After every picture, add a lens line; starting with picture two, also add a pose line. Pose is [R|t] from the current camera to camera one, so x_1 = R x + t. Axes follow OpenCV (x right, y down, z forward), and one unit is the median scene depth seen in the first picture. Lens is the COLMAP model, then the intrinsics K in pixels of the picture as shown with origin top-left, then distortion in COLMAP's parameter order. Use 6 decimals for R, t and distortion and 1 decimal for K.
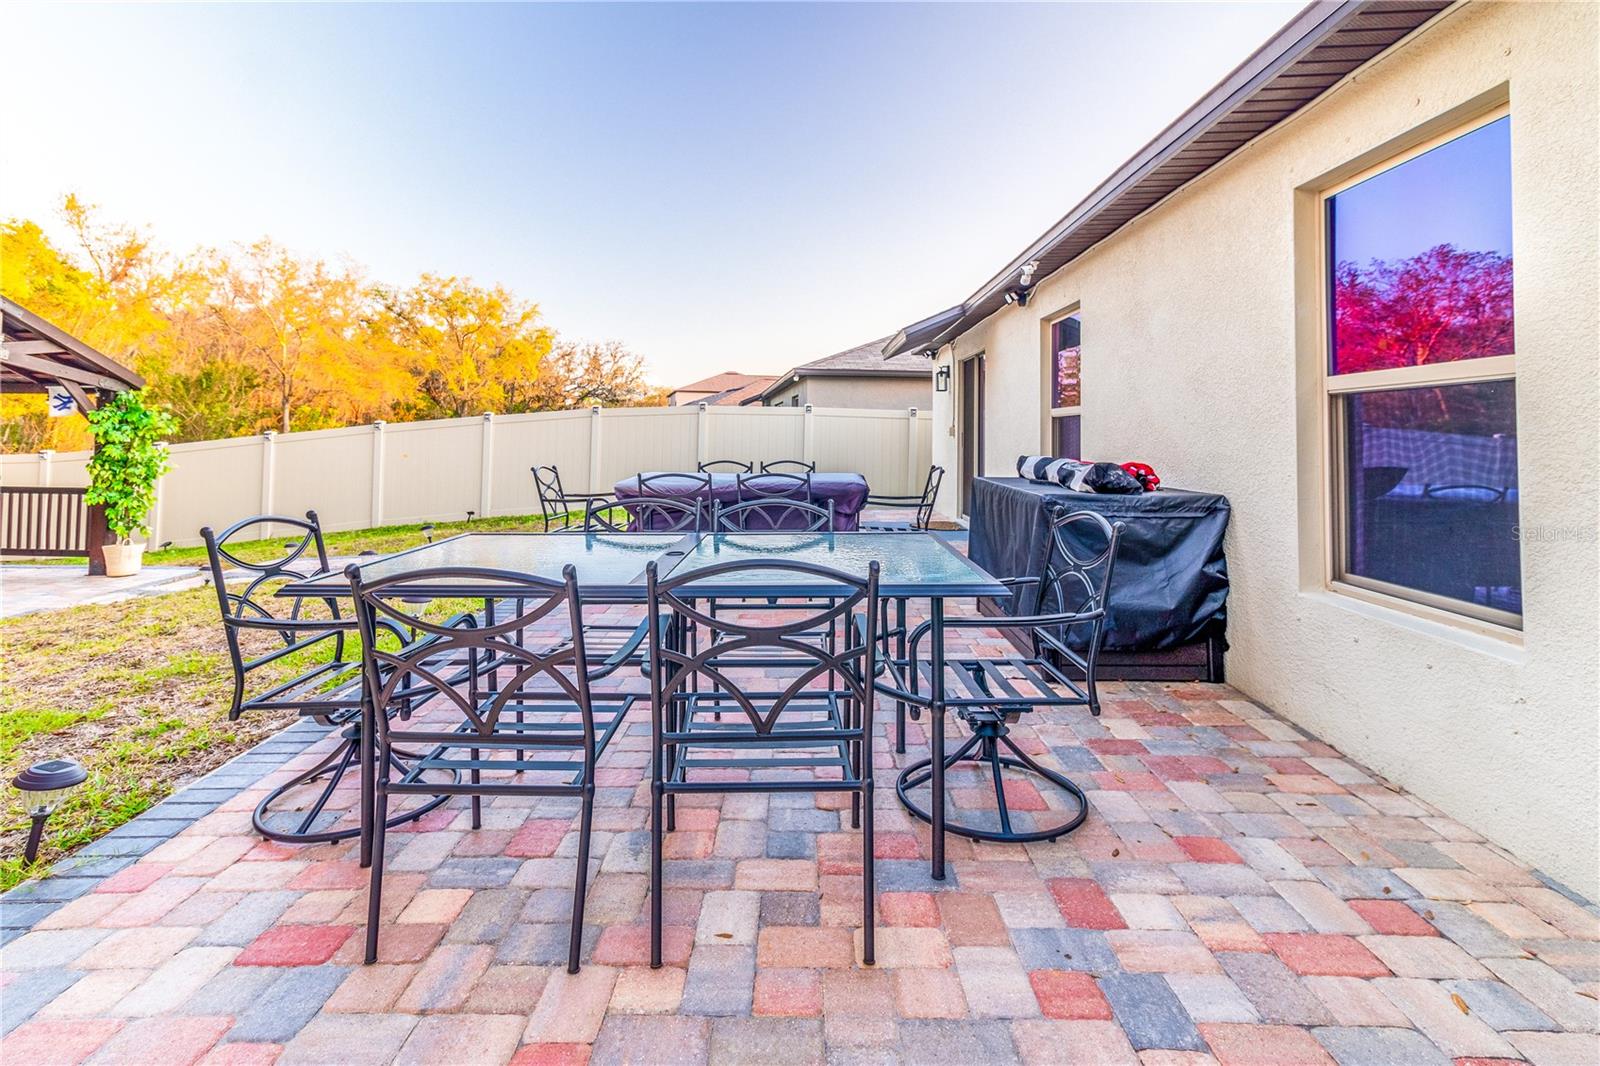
lens RADIAL K [[752.6, 0, 804.6], [0, 752.6, 402.9], [0, 0, 1]] dist [0.003631, -0.000300]
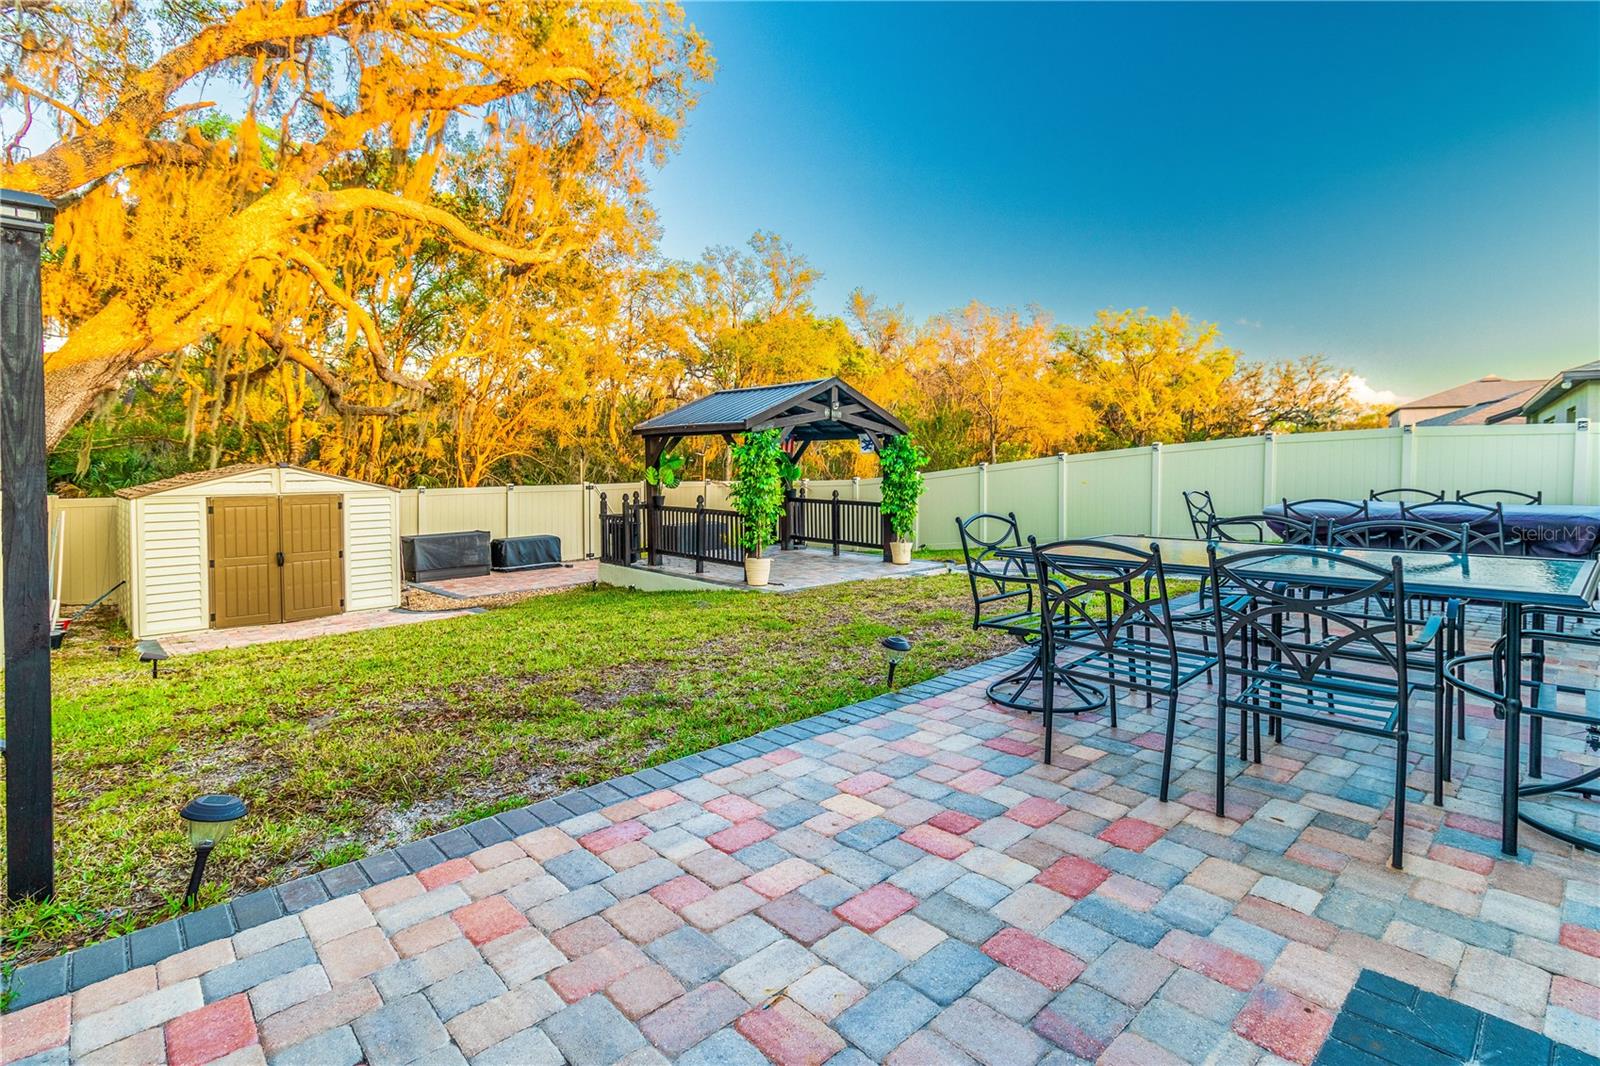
lens RADIAL K [[778.1, 0, 796.7], [0, 778.1, 480.1], [0, 0, 1]] dist [0.001576, -0.000130]
pose [[0.660272, 0.005764, -0.751004, 0.079464], [0.040537, 0.998239, 0.043301, -0.002903], [0.749931, -0.059034, 0.658876, -0.118509]]
